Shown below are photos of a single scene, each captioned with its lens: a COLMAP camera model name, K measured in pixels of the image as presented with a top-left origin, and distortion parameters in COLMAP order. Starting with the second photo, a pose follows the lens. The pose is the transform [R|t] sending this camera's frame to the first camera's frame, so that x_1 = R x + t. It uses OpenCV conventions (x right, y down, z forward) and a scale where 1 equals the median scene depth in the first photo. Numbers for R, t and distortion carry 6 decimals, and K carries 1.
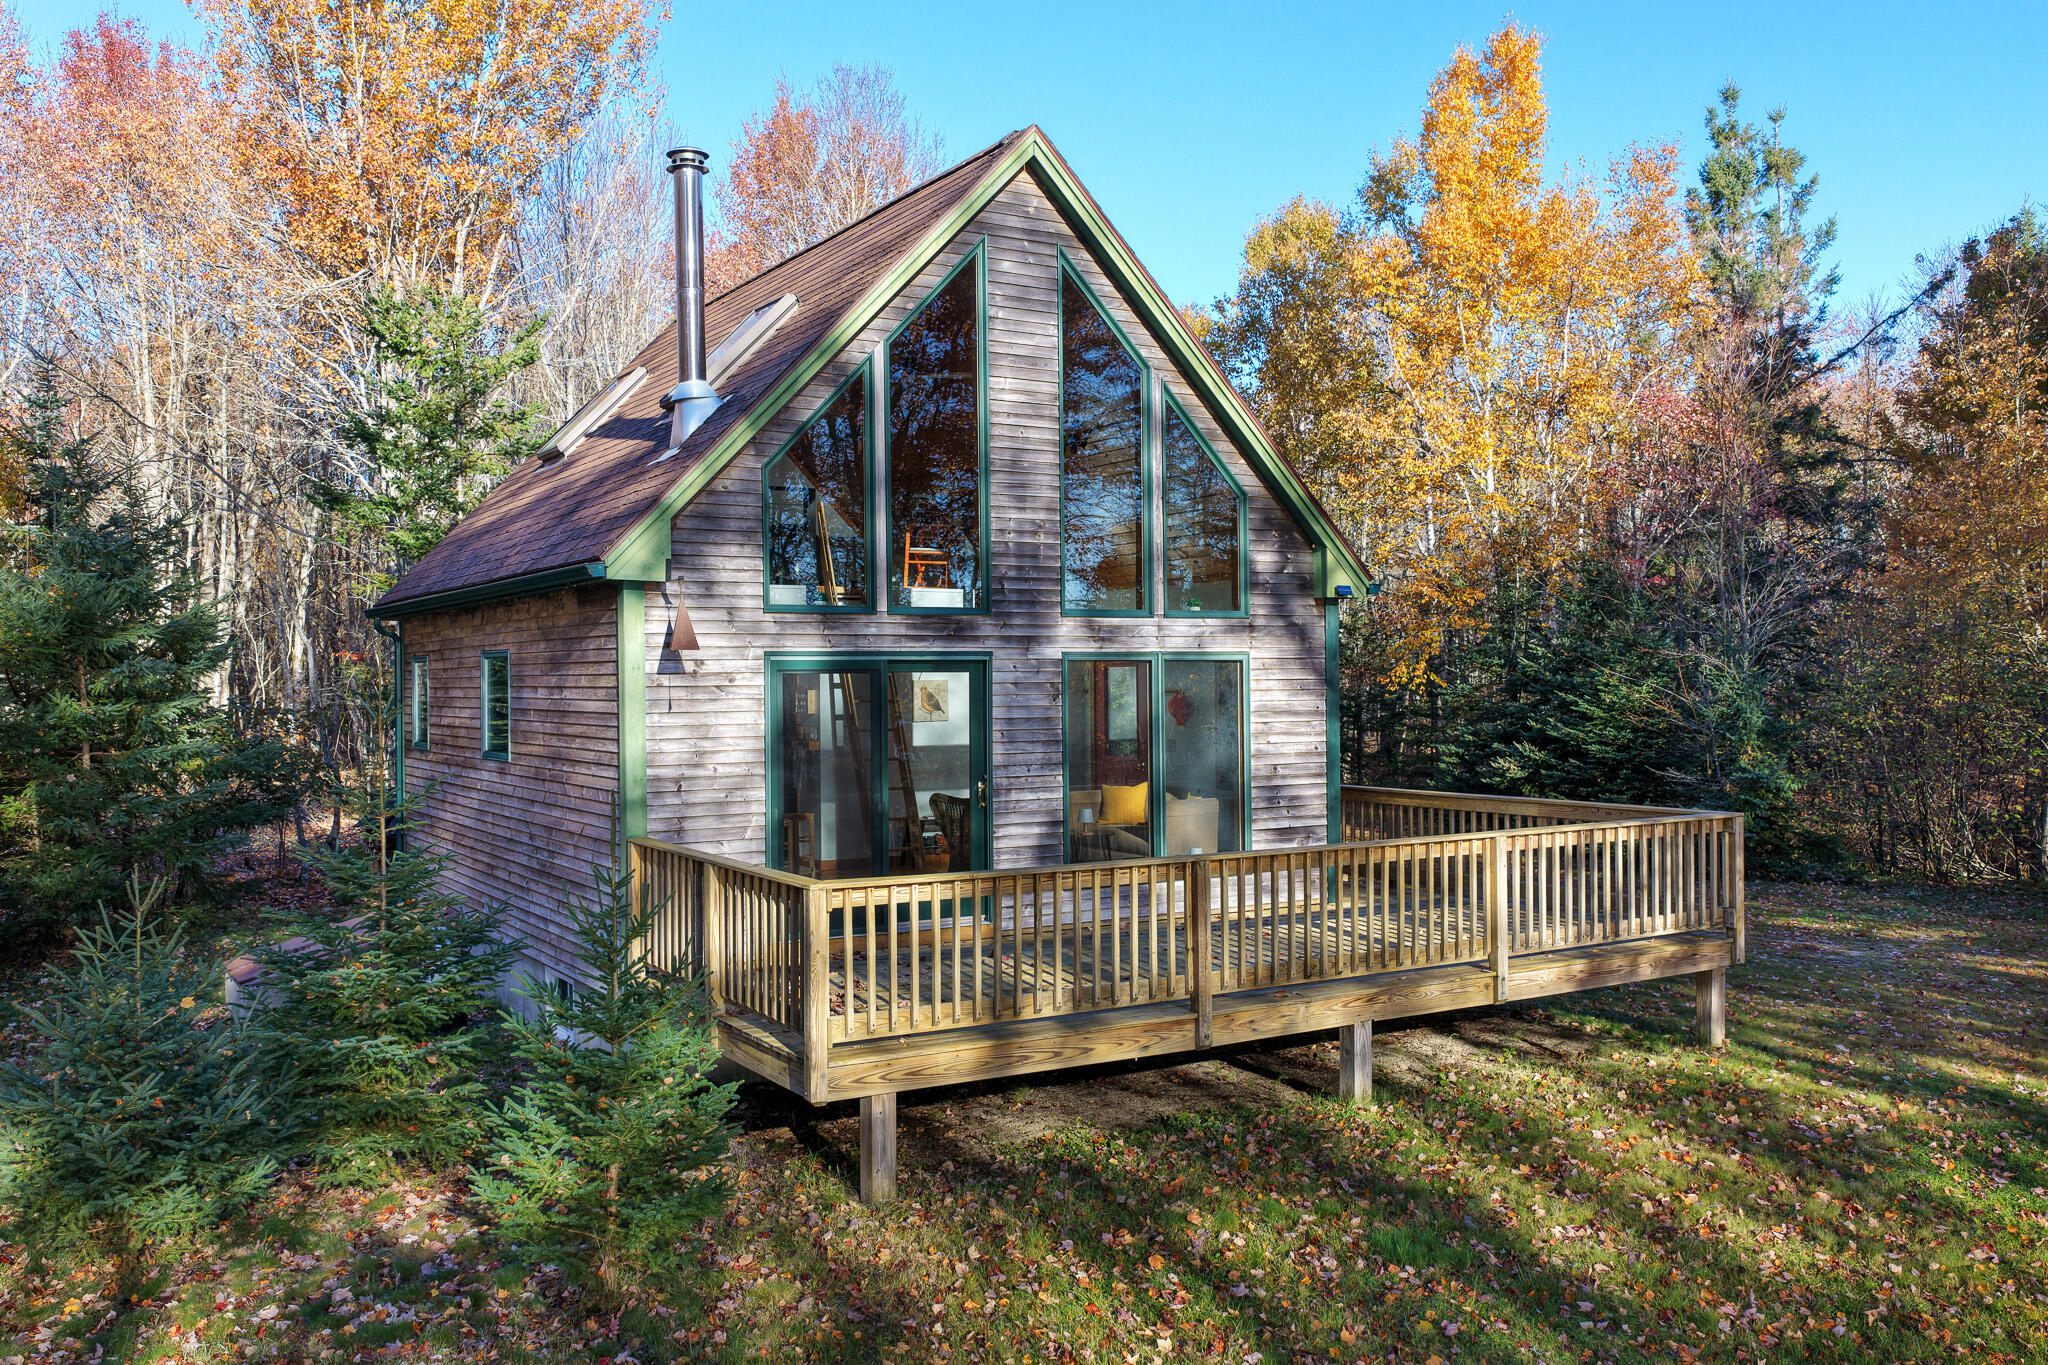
lens RADIAL K [[1653.5, 0, 1031.2], [0, 1653.5, 683.3], [0, 0, 1]] dist [-0.025082, 0.022986]
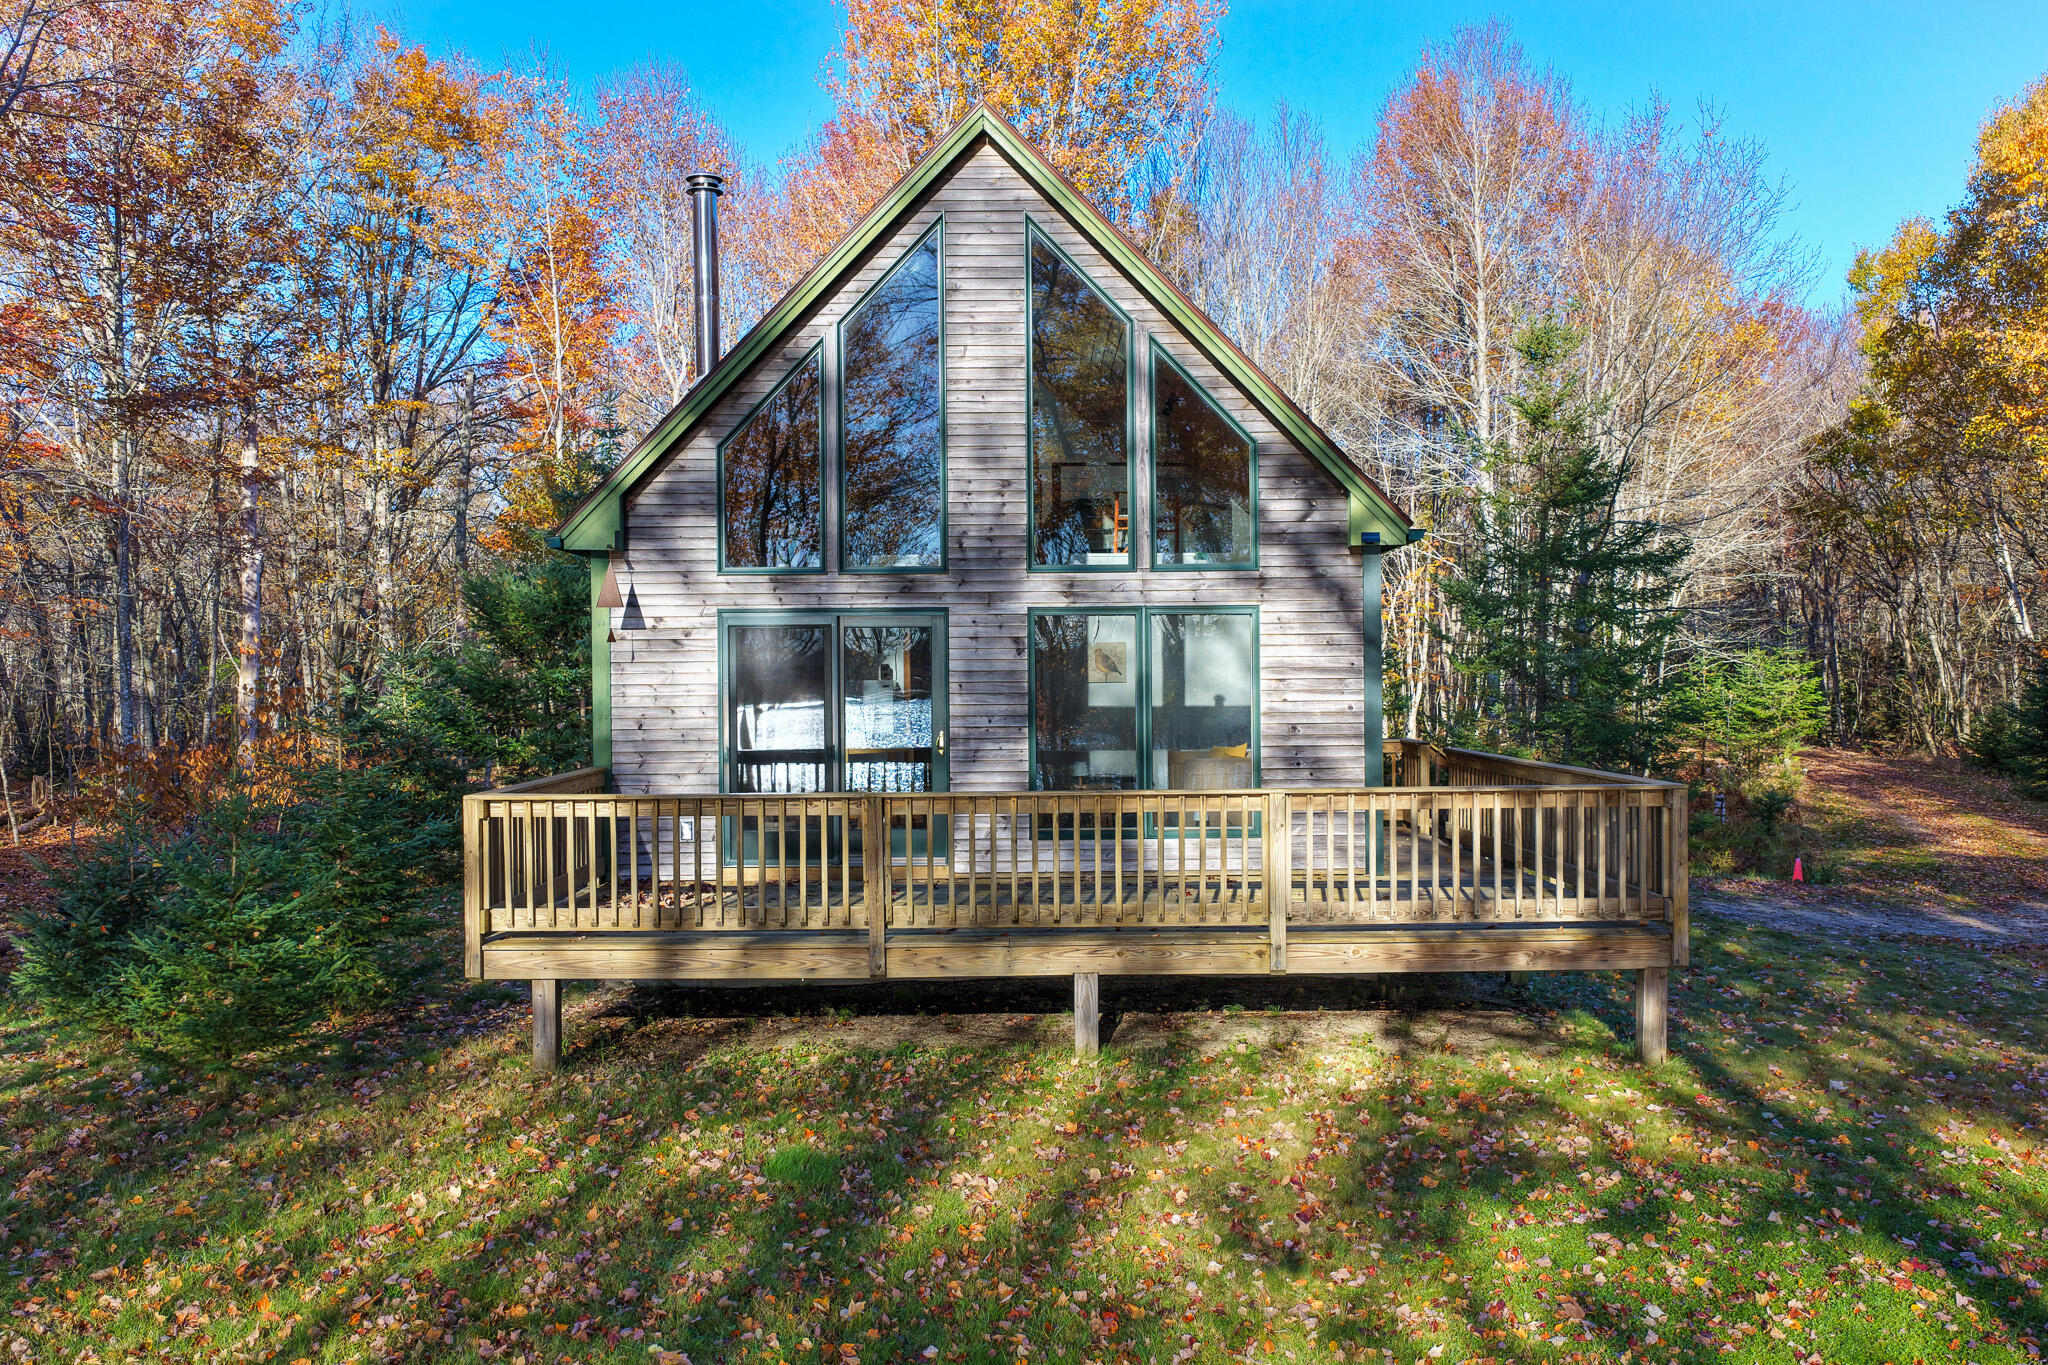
lens RADIAL K [[1653.5, 0, 1032.5], [0, 1653.5, 675.0], [0, 0, 1]] dist [-0.025082, 0.022986]
pose [[0.863861, 0.002238, -0.503726, 0.551712], [-0.001298, 0.999997, 0.002217, 0.021460], [0.503729, -0.001261, 0.863861, 0.116382]]
